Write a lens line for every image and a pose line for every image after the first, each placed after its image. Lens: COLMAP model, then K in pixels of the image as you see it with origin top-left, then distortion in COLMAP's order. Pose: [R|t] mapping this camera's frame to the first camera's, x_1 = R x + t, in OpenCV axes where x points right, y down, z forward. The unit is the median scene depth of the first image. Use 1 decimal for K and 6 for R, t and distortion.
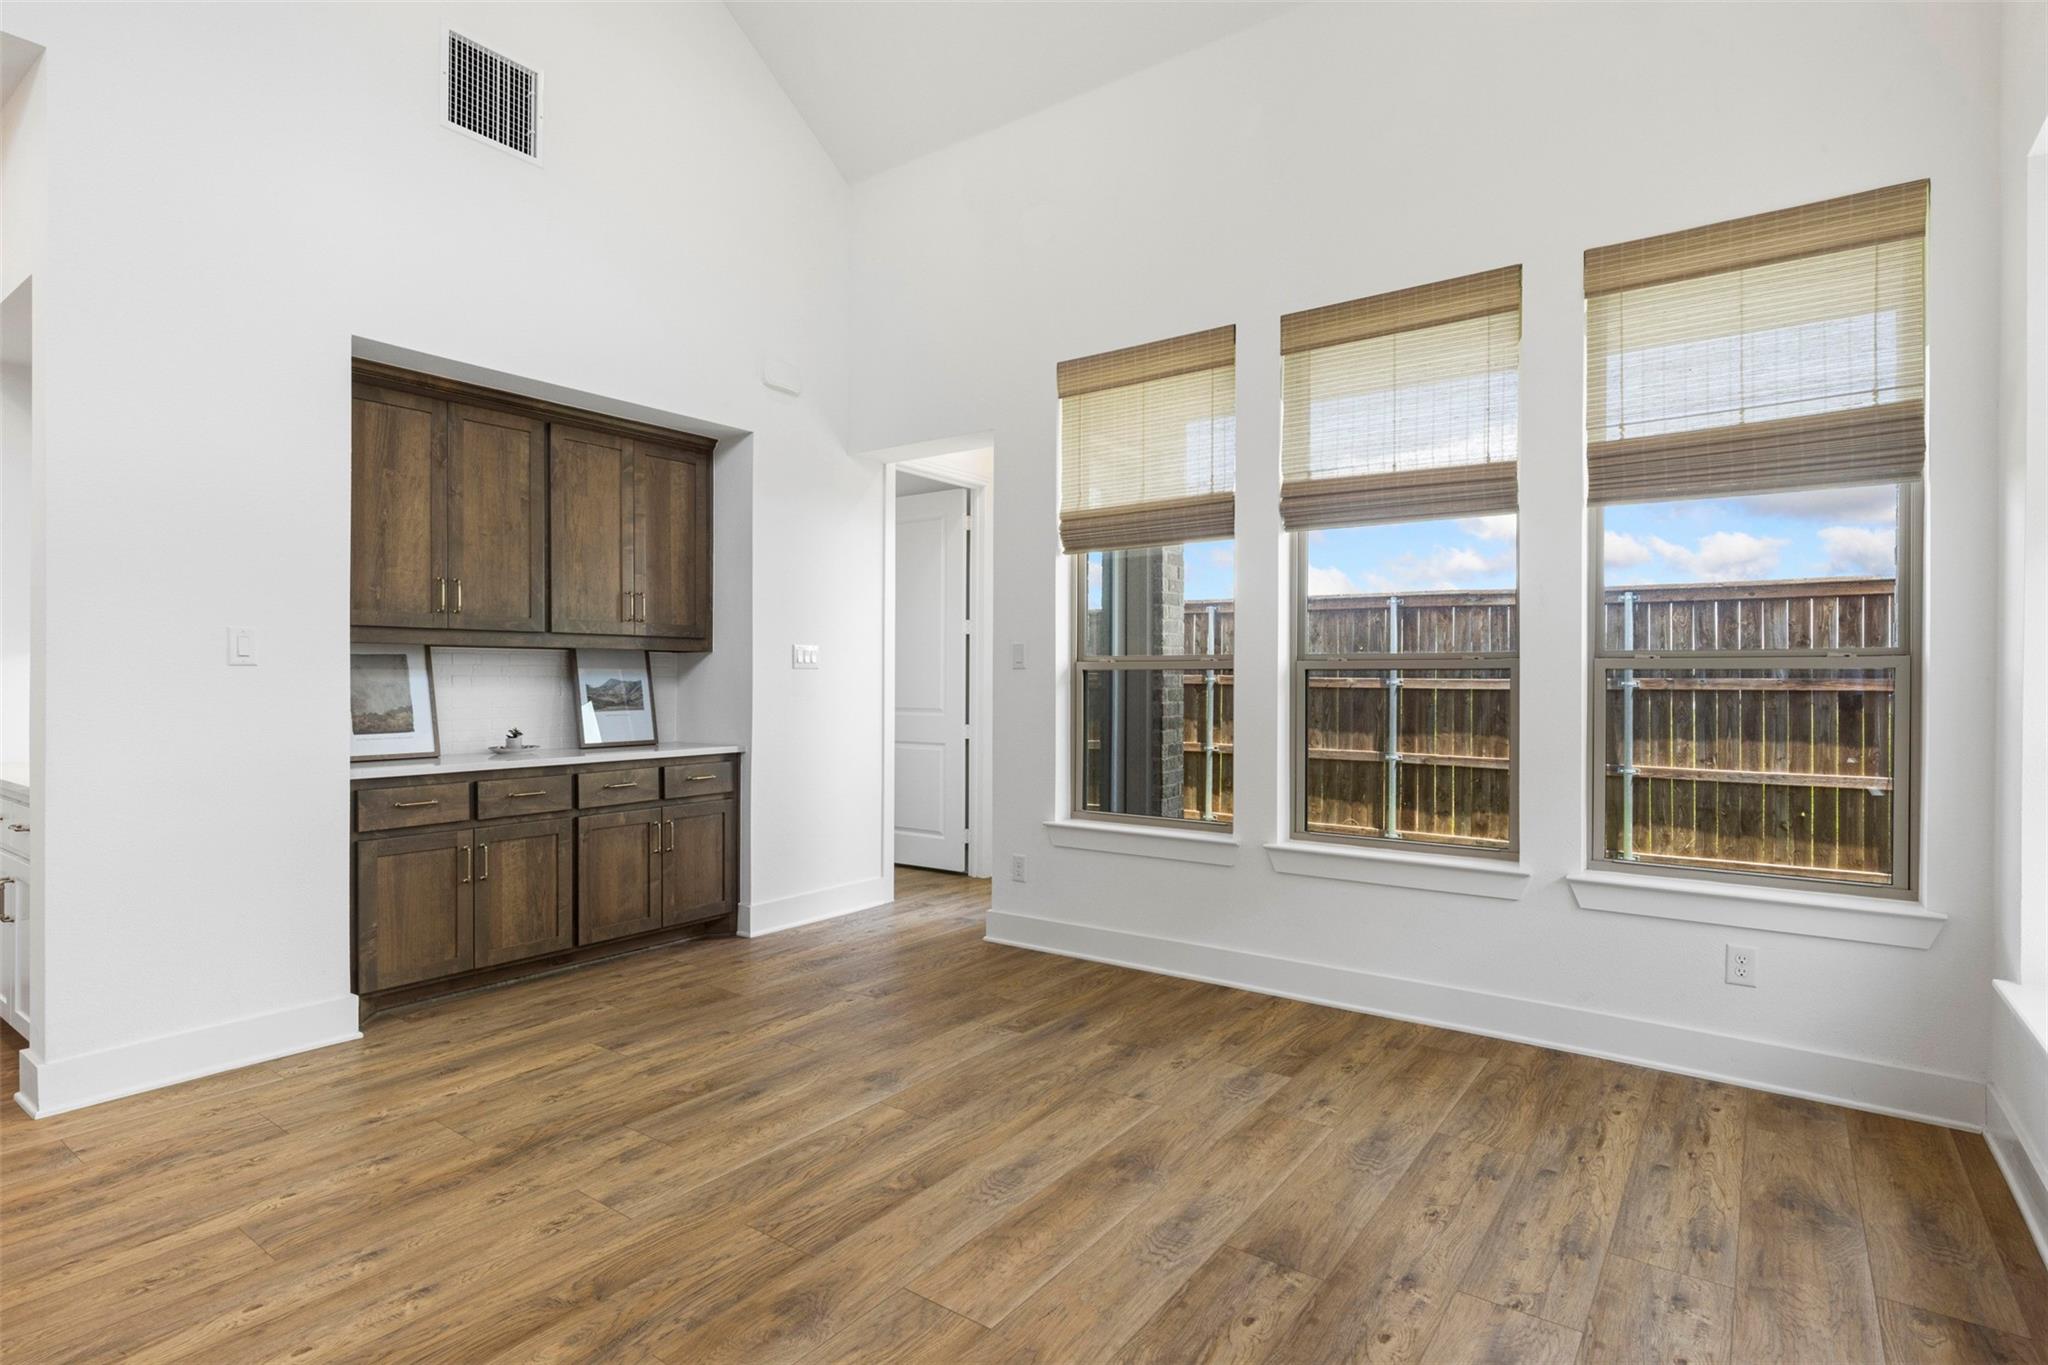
lens RADIAL K [[1028.2, 0, 1020.0], [0, 1028.2, 679.6], [0, 0, 1]] dist [0.000493, -0.000568]
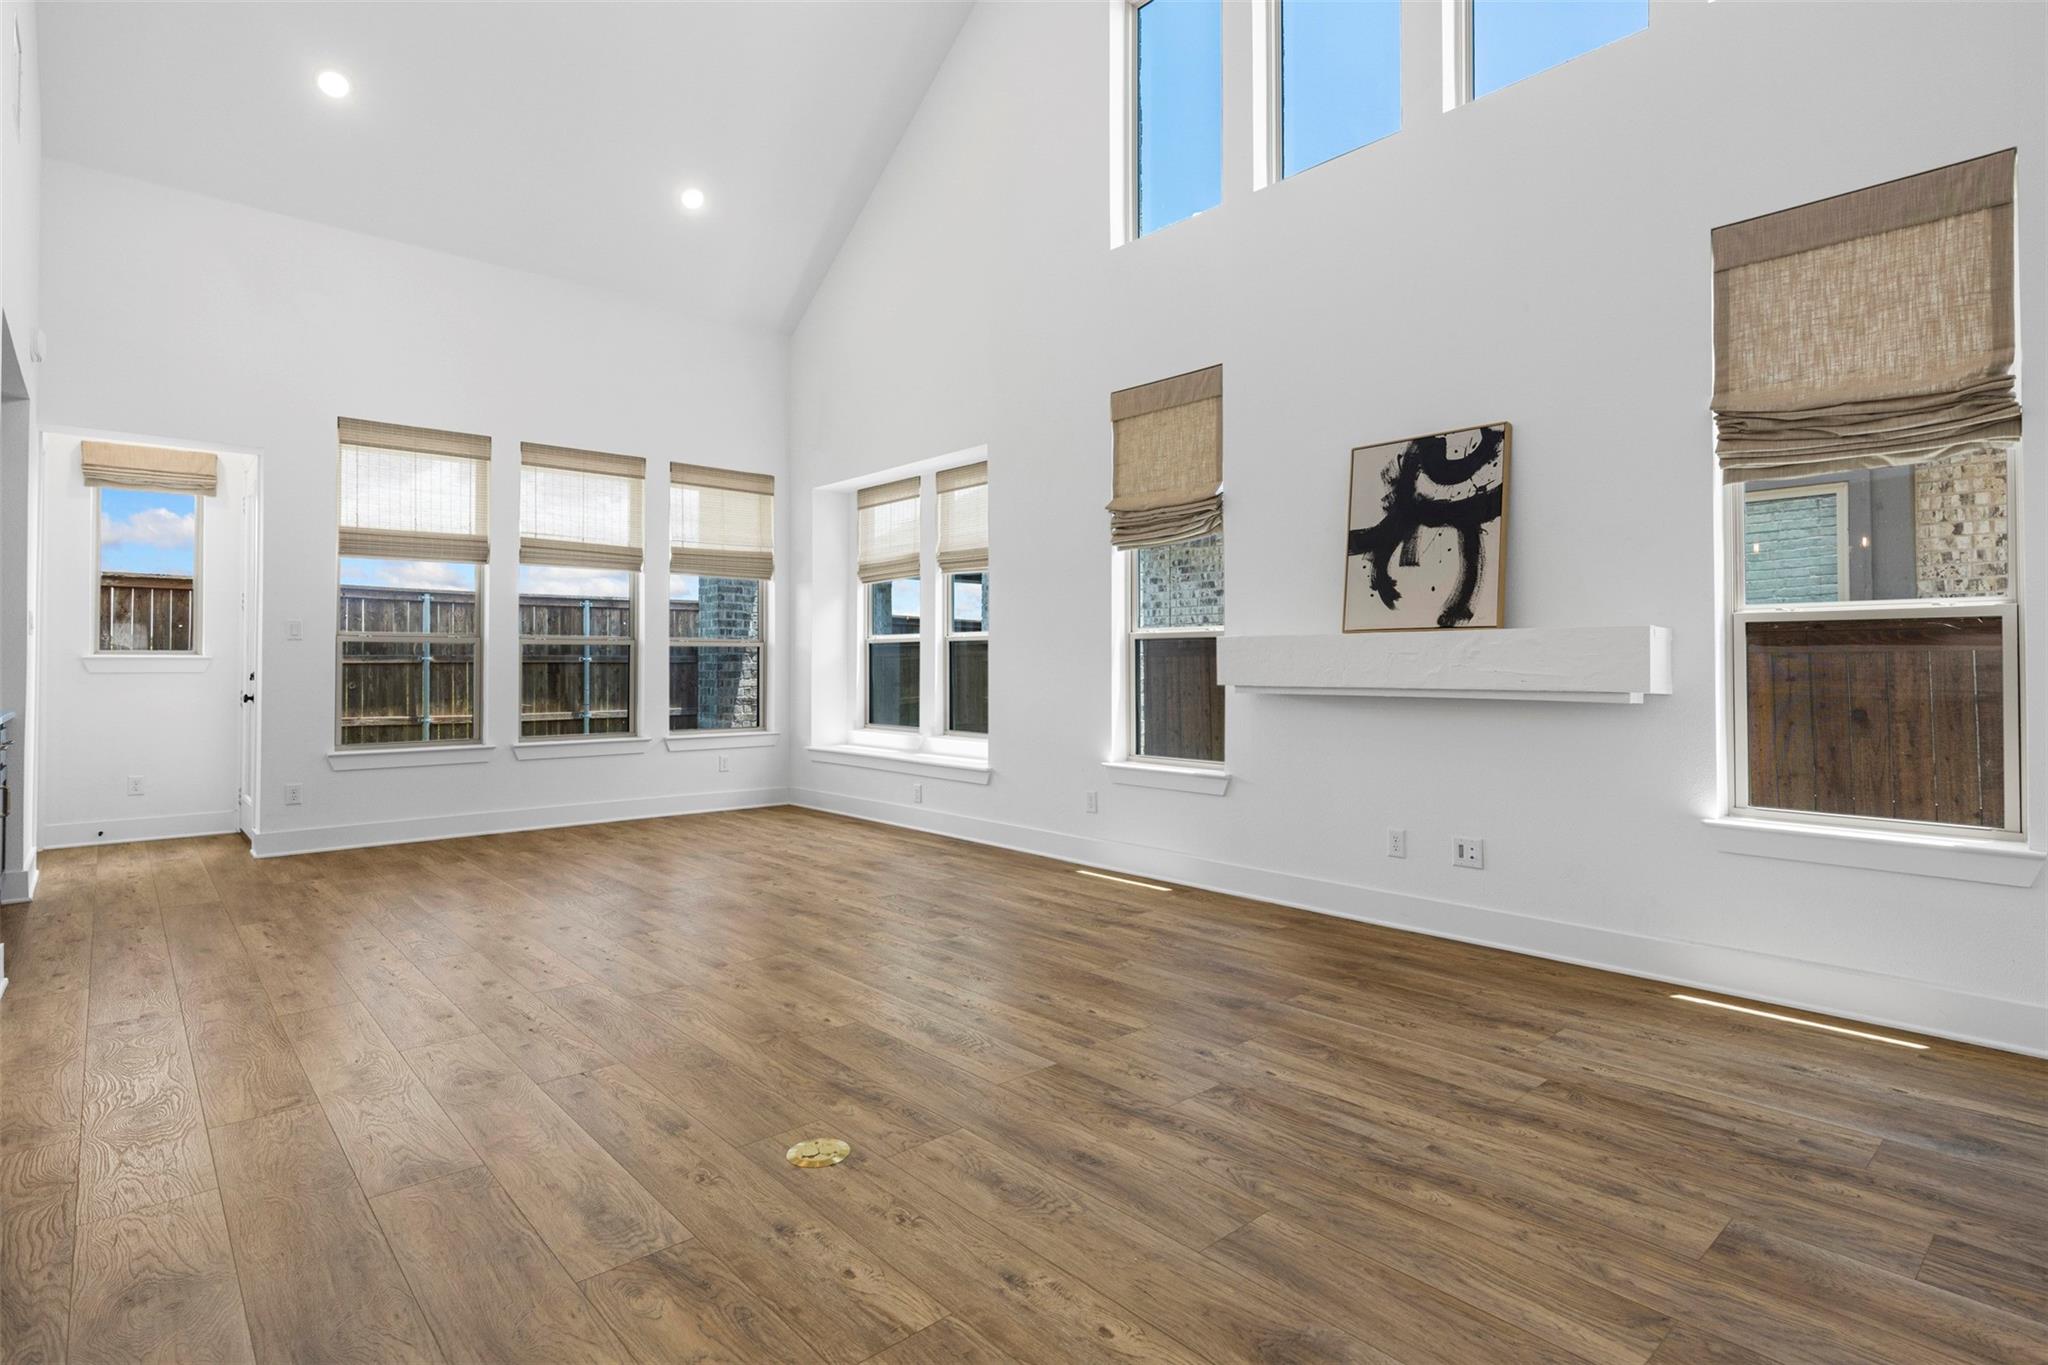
lens RADIAL K [[1025.0, 0, 1017.6], [0, 1025.0, 662.2], [0, 0, 1]] dist [0.001920, 0.000202]
pose [[0.216466, 0.001206, 0.976289, -1.850900], [0.001190, 0.999998, -0.001499, 0.037448], [-0.976289, 0.001486, 0.216464, -0.290865]]
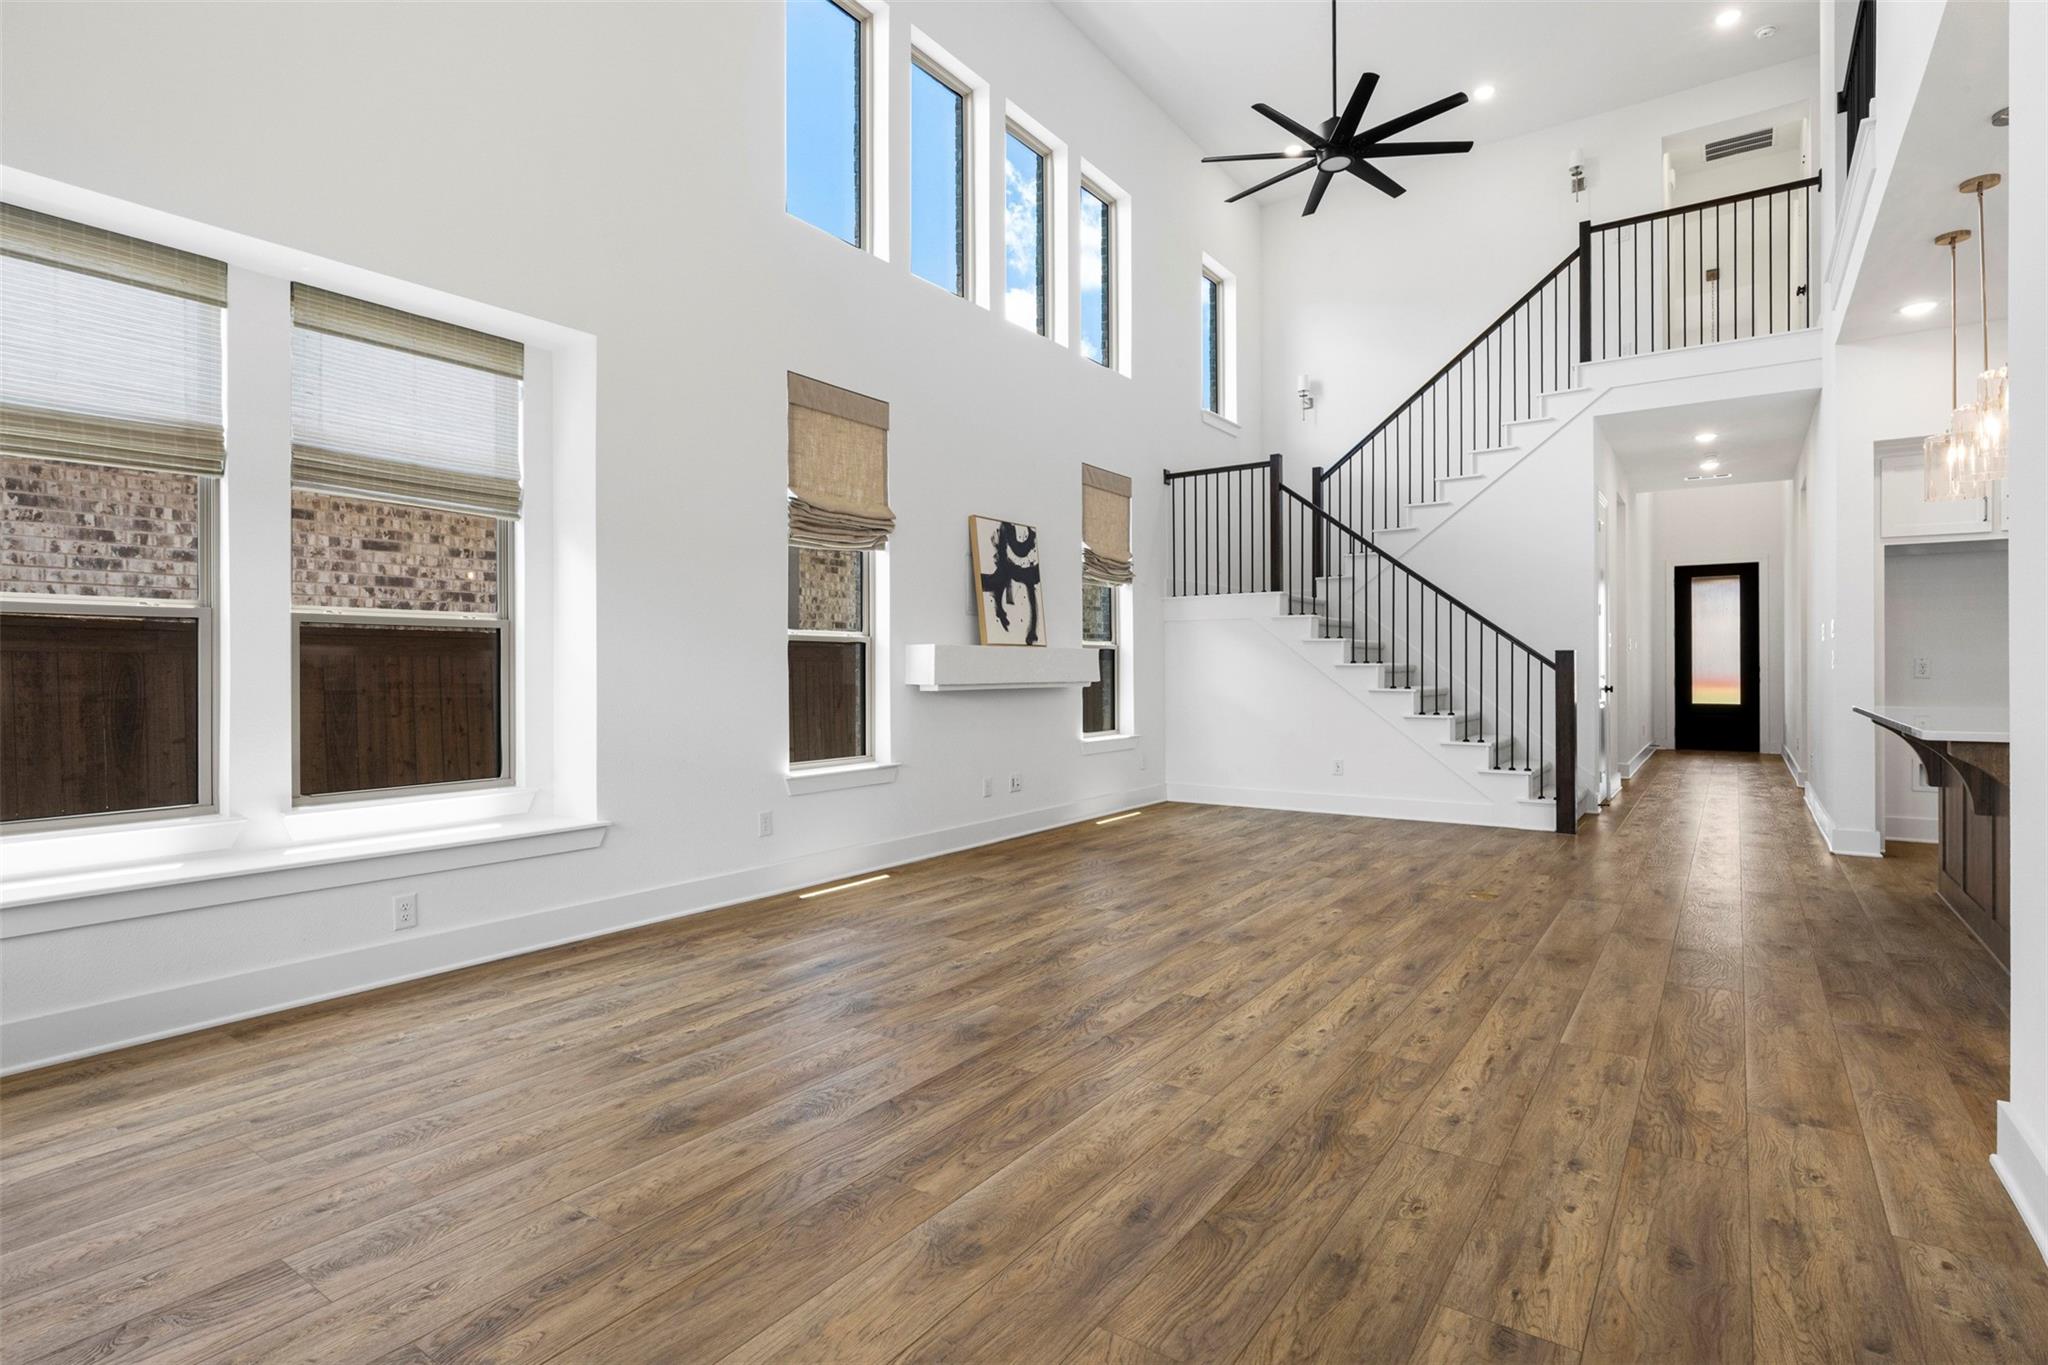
lens RADIAL K [[1025.0, 0, 1019.7], [0, 1025.0, 678.8], [0, 0, 1]] dist [0.001920, 0.000202]
pose [[-0.999871, 0.001349, -0.016022, -0.190270], [0.001204, 0.999958, 0.009038, 0.043470], [0.016034, 0.009018, -0.999831, 1.870680]]
